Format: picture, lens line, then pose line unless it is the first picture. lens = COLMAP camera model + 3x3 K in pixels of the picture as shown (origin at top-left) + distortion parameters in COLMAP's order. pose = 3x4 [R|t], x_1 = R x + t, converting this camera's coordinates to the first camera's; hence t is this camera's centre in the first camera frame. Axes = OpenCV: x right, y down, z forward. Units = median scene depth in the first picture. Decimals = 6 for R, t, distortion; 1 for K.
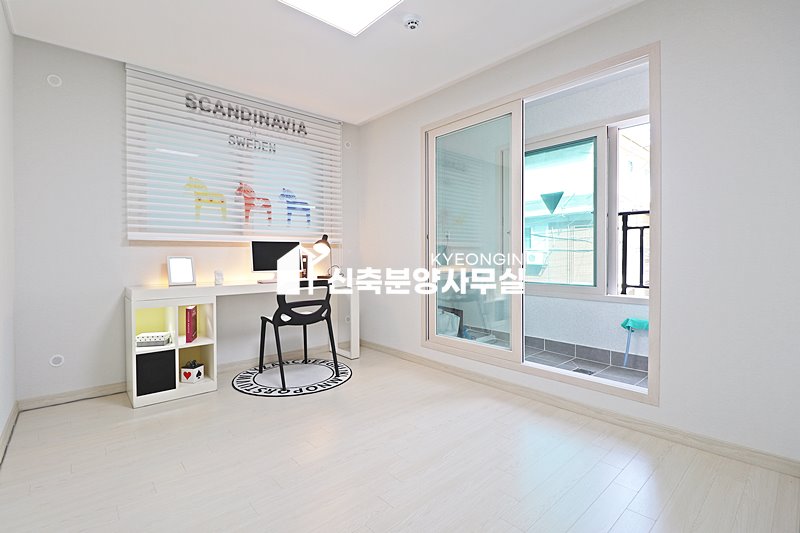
lens RADIAL K [[369.5, 0, 397.9], [0, 369.5, 268.3], [0, 0, 1]] dist [-0.010439, -0.006666]
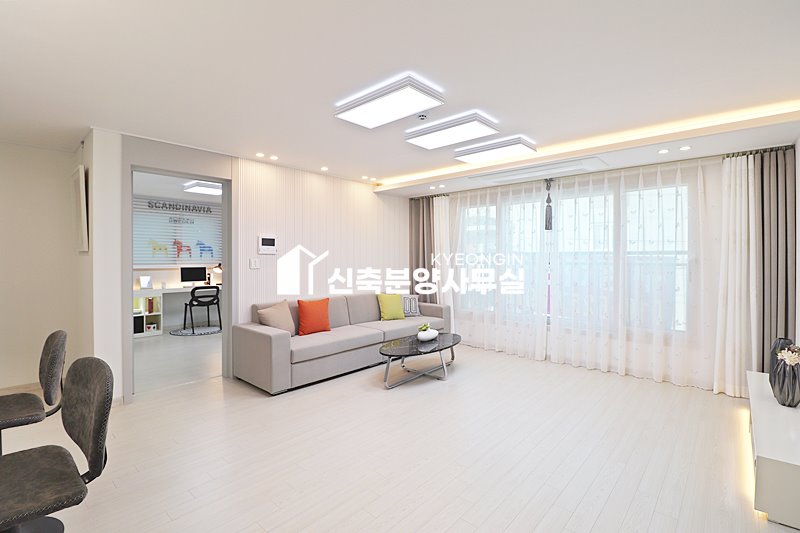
lens RADIAL K [[369.5, 0, 394.6], [0, 369.5, 267.8], [0, 0, 1]] dist [-0.010439, -0.006666]
pose [[0.994301, 0.000961, 0.106606, 0.615646], [0.000726, 0.999875, -0.015781, -0.039913], [-0.106608, 0.015769, 0.994176, -1.260079]]
